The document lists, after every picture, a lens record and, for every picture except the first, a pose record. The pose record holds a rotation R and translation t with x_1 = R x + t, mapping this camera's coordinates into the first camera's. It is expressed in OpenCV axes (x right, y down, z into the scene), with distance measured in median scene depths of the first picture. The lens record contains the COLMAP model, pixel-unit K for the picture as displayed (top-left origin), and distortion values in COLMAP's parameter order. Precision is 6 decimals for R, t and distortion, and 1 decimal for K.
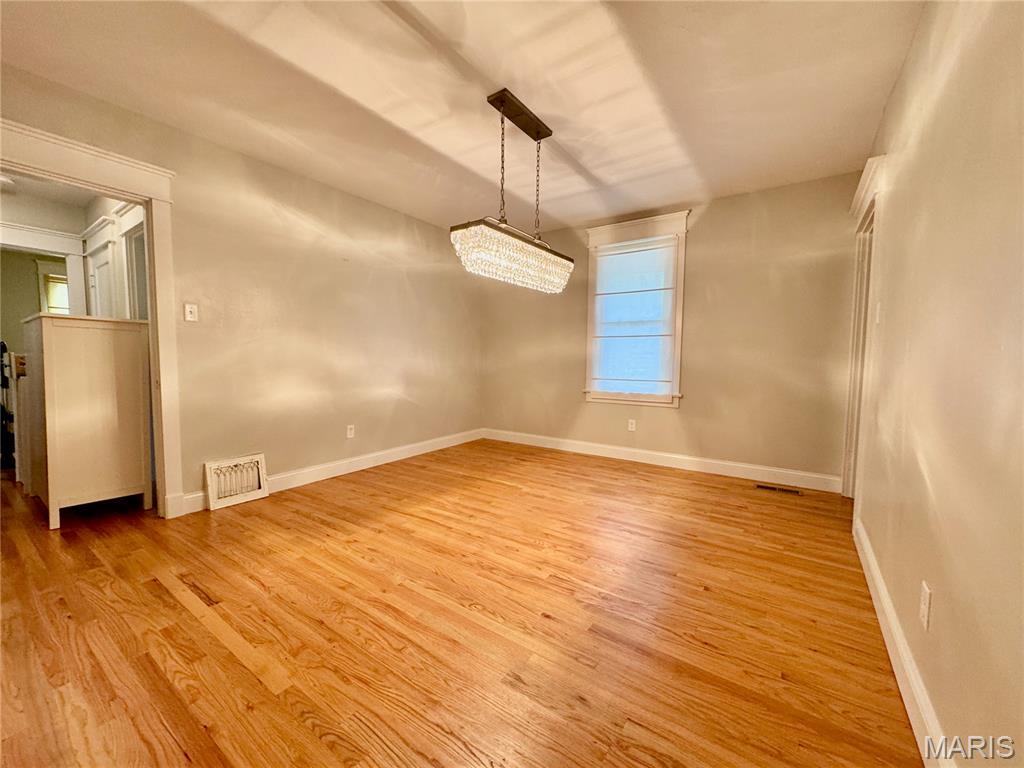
lens RADIAL K [[407.7, 0, 512.7], [0, 407.7, 381.8], [0, 0, 1]] dist [-0.002205, 0.000023]
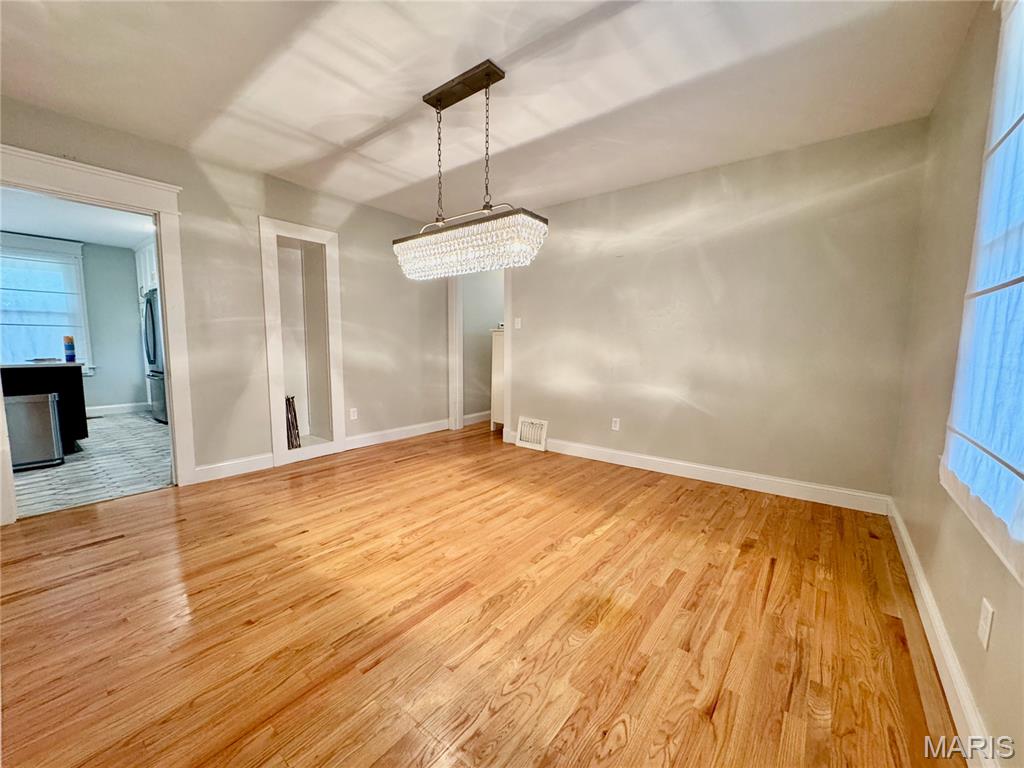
lens RADIAL K [[407.7, 0, 512.4], [0, 407.7, 381.9], [0, 0, 1]] dist [-0.002205, 0.000023]
pose [[-0.062275, 0.084182, -0.994503, 0.861677], [-0.068928, 0.993695, 0.088430, -0.077645], [0.995676, 0.074056, -0.056080, 1.073792]]
